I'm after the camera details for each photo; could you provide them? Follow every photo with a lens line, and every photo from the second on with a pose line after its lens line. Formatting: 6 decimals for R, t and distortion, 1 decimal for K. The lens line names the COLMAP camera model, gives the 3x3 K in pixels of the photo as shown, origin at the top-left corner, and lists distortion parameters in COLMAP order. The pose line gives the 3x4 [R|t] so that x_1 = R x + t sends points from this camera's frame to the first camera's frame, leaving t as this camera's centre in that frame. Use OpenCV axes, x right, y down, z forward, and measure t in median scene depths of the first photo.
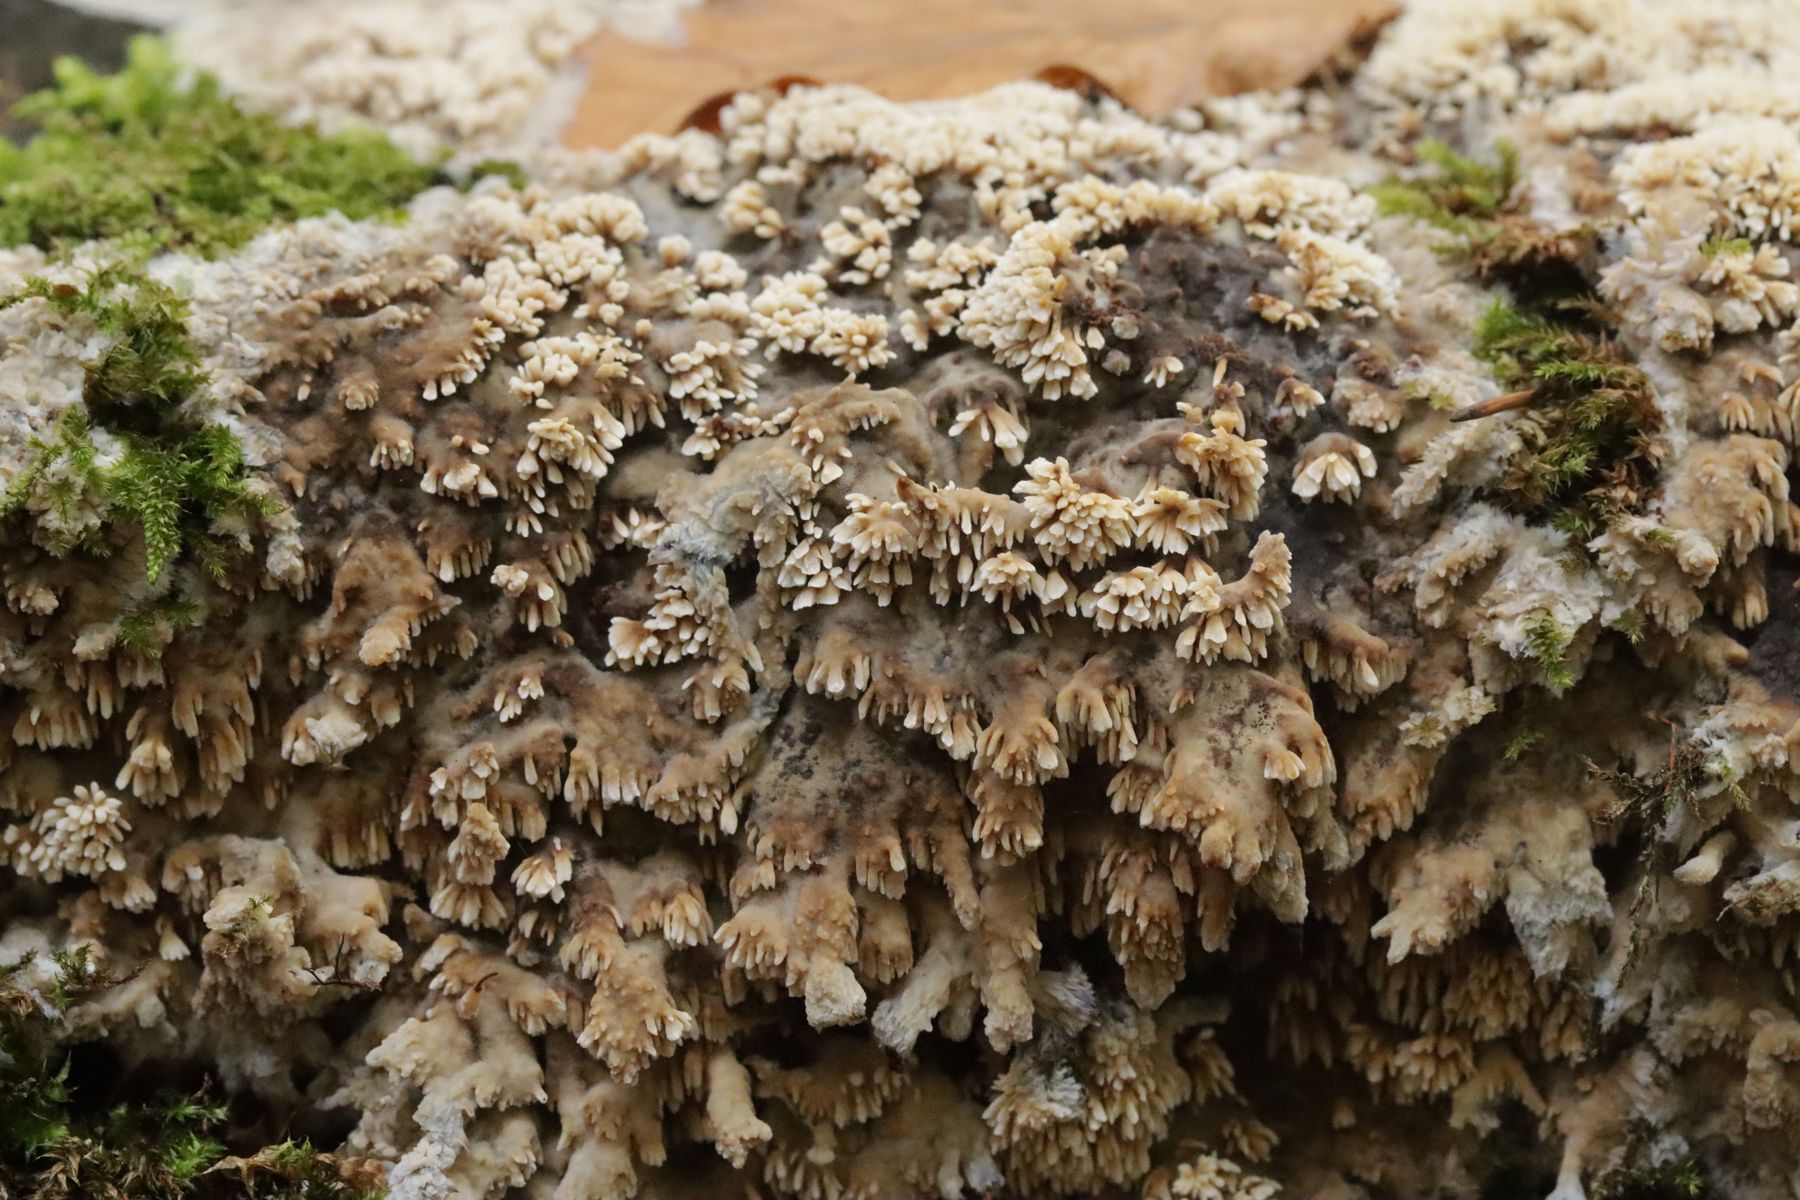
lens RADIAL K [[7437.4, 0, 910.1], [0, 7437.4, 601.2], [0, 0, 1]] dist [-0.024805, 0.000000]
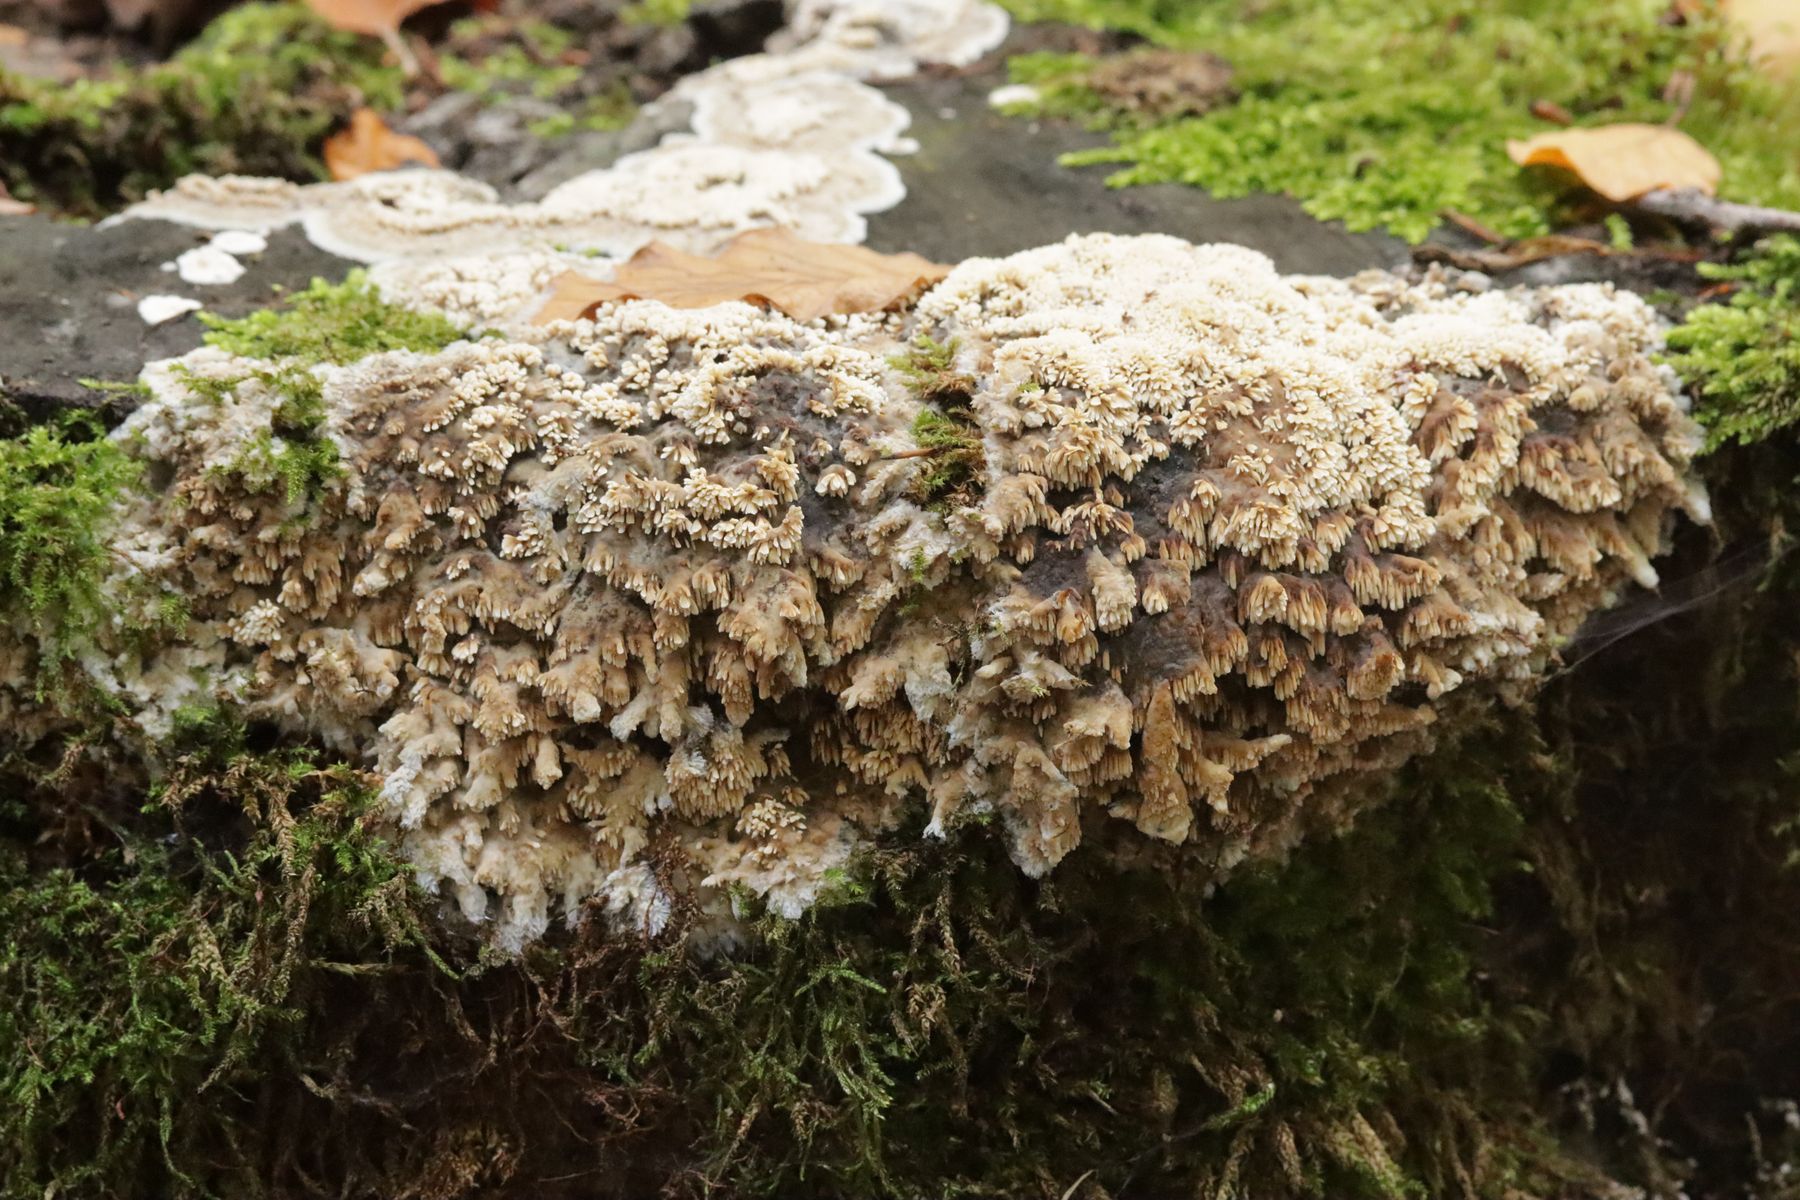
lens RADIAL K [[7437.4, 0, 896.9], [0, 7437.4, 601.2], [0, 0, 1]] dist [-0.024805, 0.000000]
pose [[0.985705, 0.043904, -0.162659, 0.428517], [-0.052316, 0.997486, -0.047799, 0.119710], [0.160151, 0.055626, 0.985524, -1.127081]]
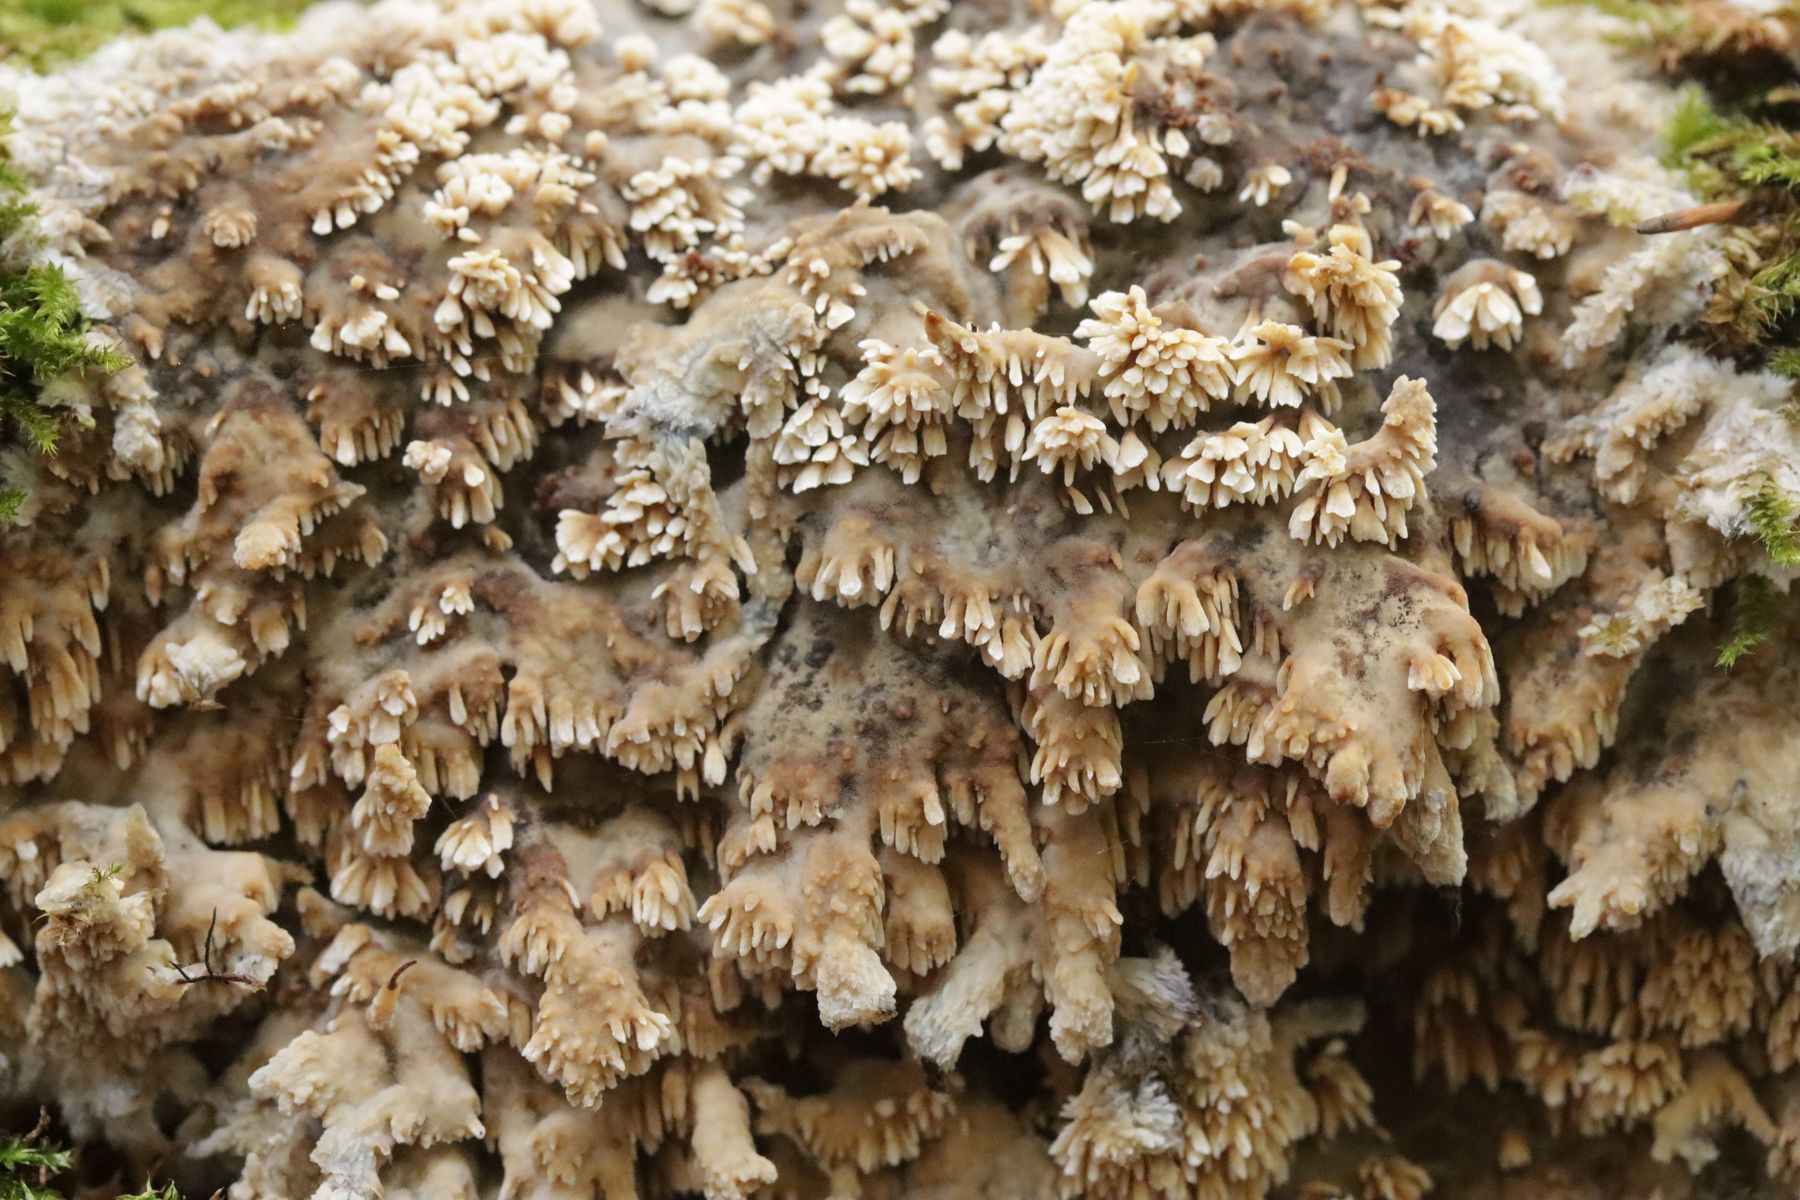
lens RADIAL K [[7437.4, 0, 916.2], [0, 7437.4, 592.1], [0, 0, 1]] dist [-0.024805, 0.000000]
pose [[0.999841, -0.017475, -0.003646, -0.000311], [0.017219, 0.997971, -0.061297, 0.058880], [0.004709, 0.061225, 0.998113, 0.226650]]
